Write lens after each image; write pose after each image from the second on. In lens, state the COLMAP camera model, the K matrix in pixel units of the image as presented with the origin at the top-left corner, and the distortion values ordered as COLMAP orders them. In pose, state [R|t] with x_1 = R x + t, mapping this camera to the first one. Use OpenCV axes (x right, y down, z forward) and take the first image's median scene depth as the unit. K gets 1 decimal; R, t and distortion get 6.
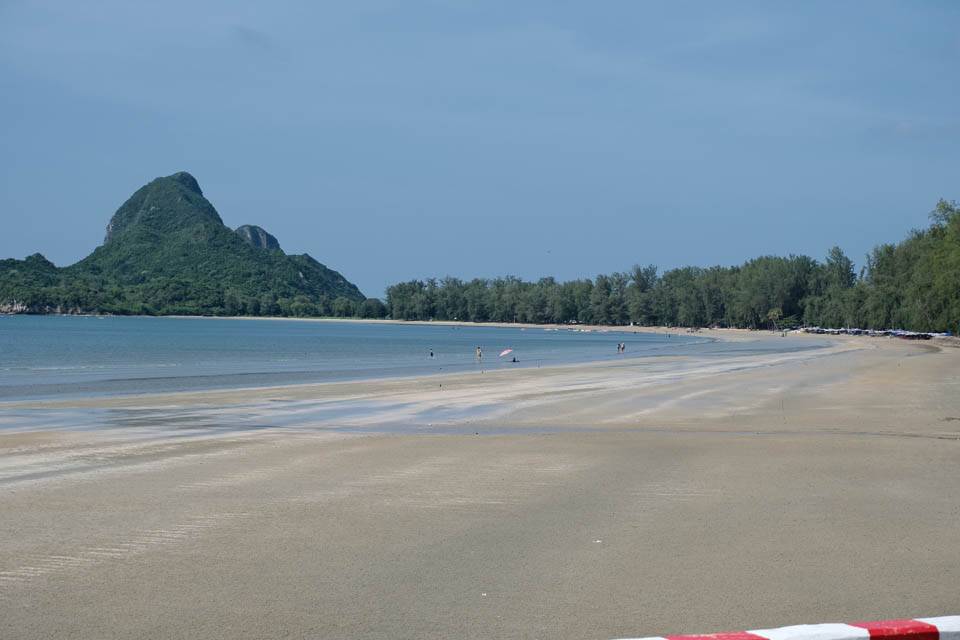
lens RADIAL K [[1793.5, 0, 479.8], [0, 1793.5, 320.0], [0, 0, 1]] dist [-0.024389, 0.000000]
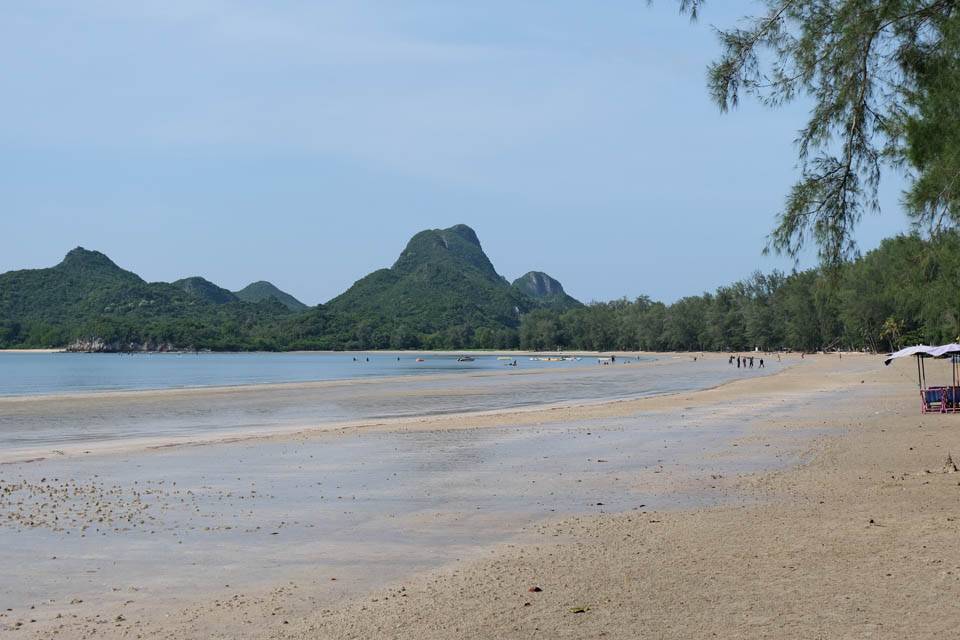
lens RADIAL K [[1400.0, 0, 480.5], [0, 1400.0, 320.4], [0, 0, 1]] dist [-0.010675, 0.000000]
pose [[0.975746, -0.024832, -0.217493, 0.086193], [0.019581, 0.999463, -0.026267, 0.002959], [0.218028, 0.021372, 0.975708, 0.340620]]
